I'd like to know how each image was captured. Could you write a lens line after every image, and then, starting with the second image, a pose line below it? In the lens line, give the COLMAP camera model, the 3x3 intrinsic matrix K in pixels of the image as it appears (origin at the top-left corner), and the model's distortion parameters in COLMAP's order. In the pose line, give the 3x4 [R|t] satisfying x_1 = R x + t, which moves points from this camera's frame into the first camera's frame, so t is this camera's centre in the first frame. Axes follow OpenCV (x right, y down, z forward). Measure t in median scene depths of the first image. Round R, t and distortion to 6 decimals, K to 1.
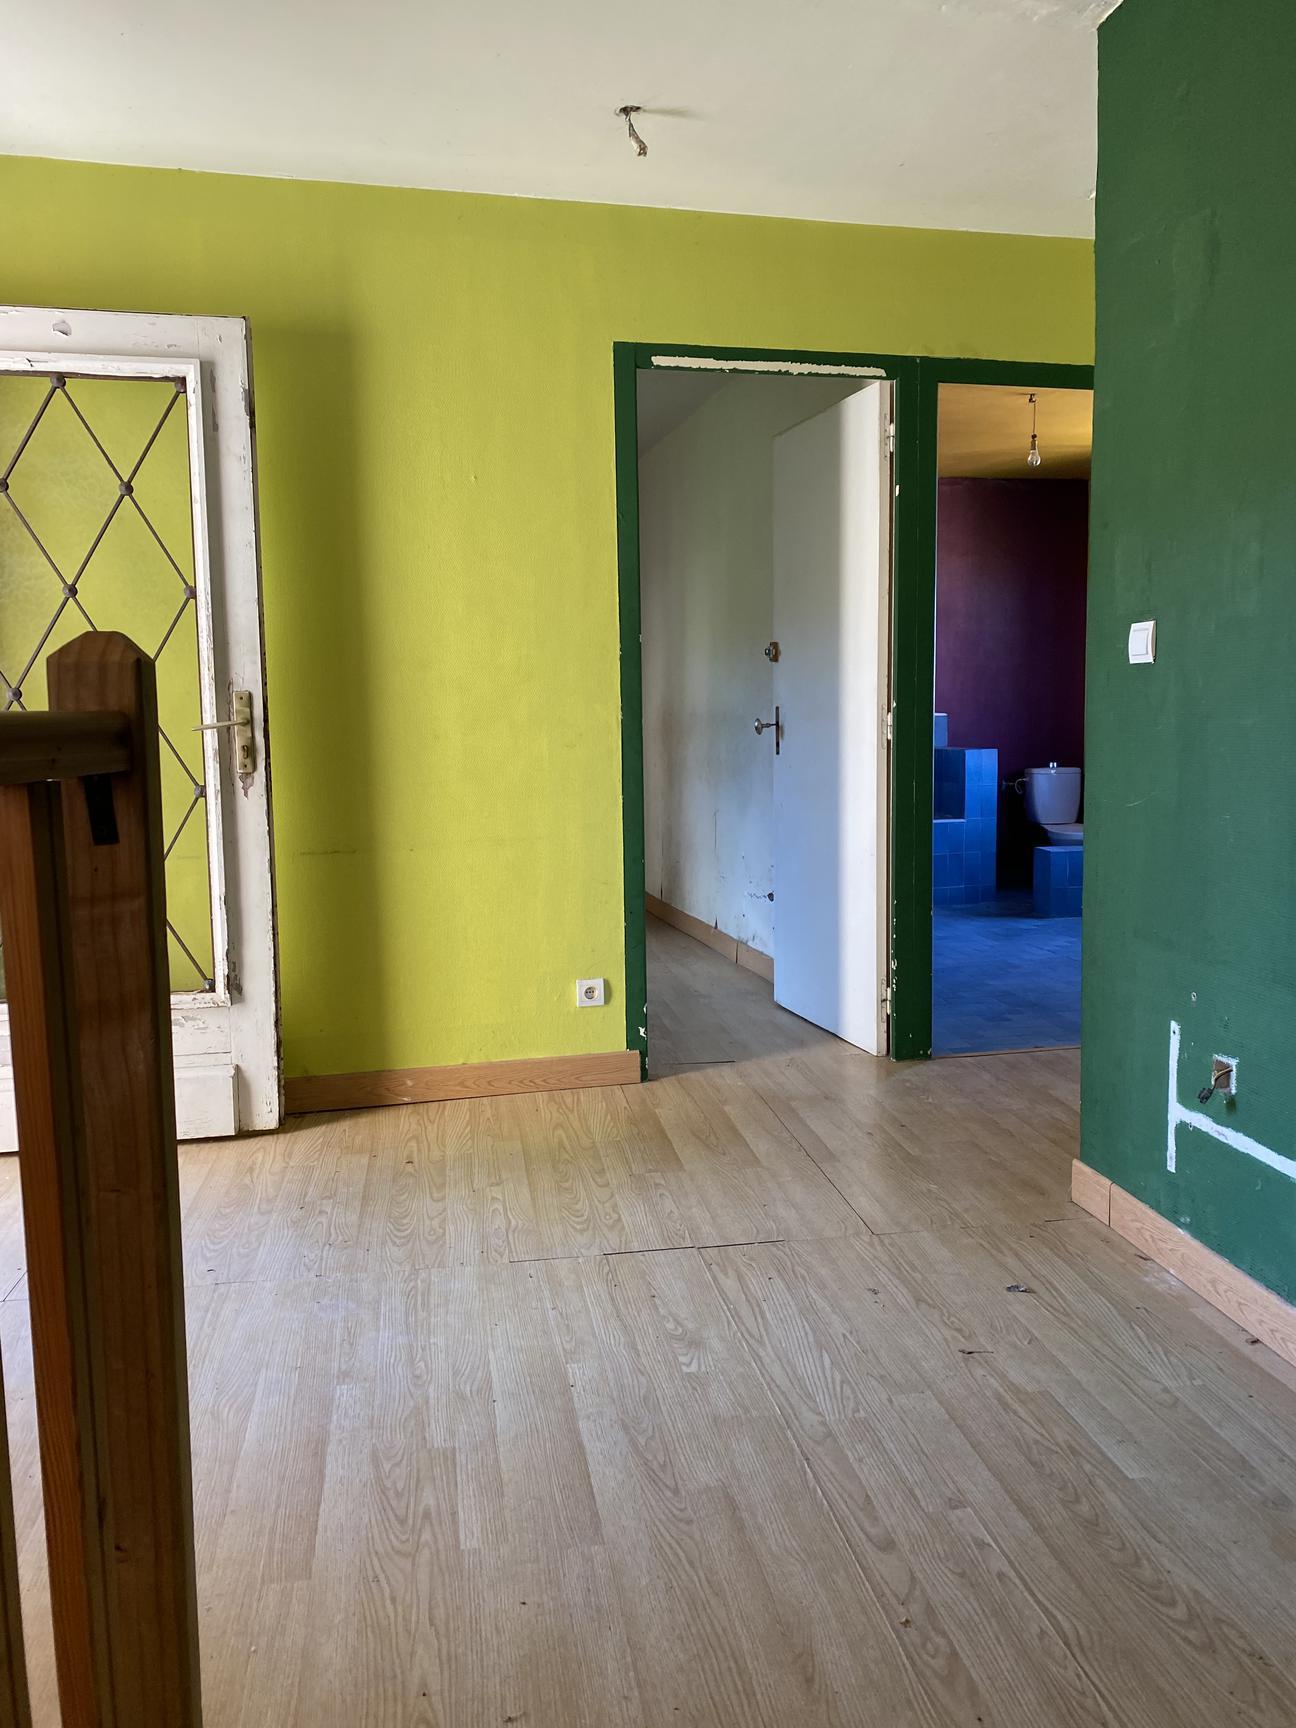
lens RADIAL K [[1324.5, 0, 648.0], [0, 1324.5, 864.0], [0, 0, 1]] dist [0.000945, -0.005022]
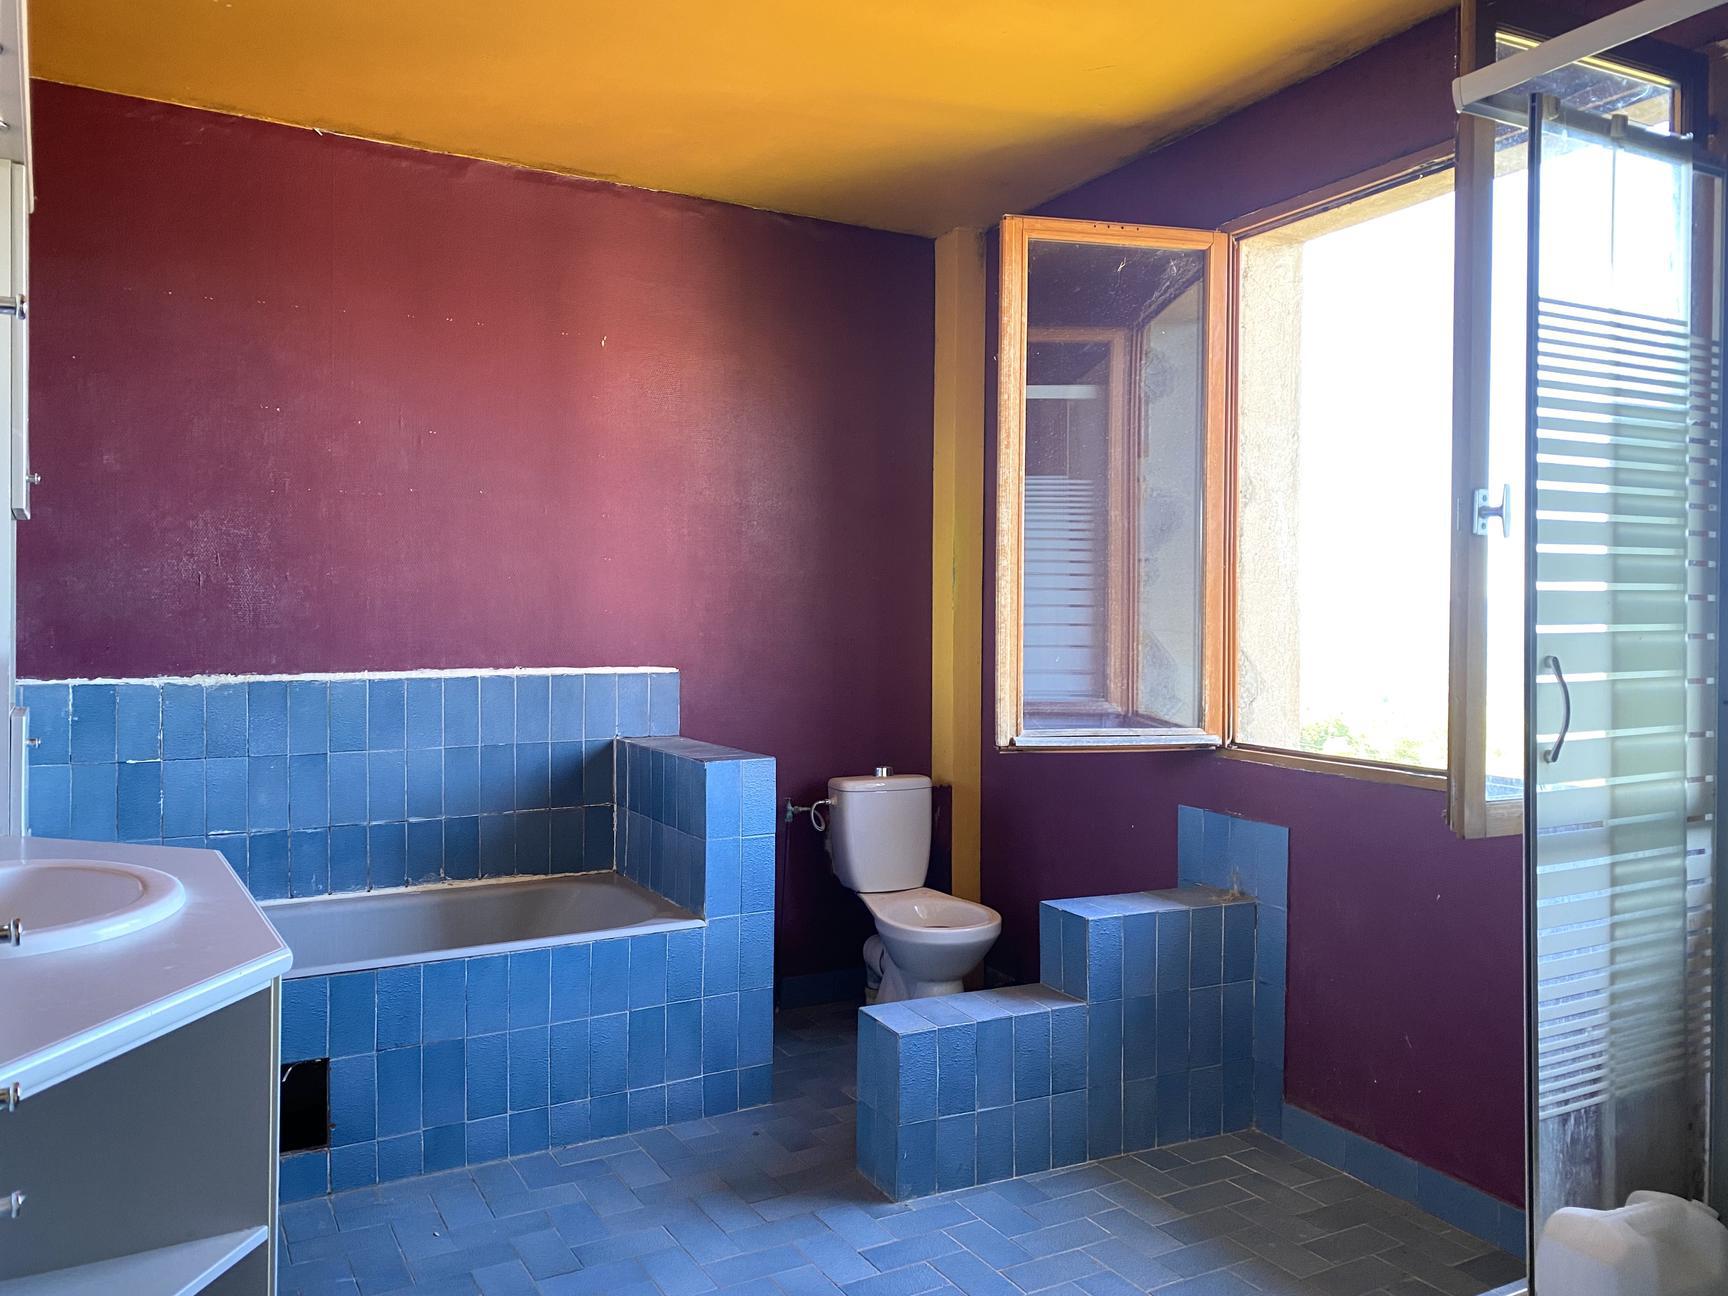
lens RADIAL K [[1324.5, 0, 864.0], [0, 1324.5, 648.0], [0, 0, 1]] dist [0.000945, -0.005022]
pose [[0.948265, 0.016699, 0.317039, 0.141974], [0.012233, 0.995952, -0.089047, -0.079516], [-0.317243, 0.088319, 0.944223, 0.535443]]
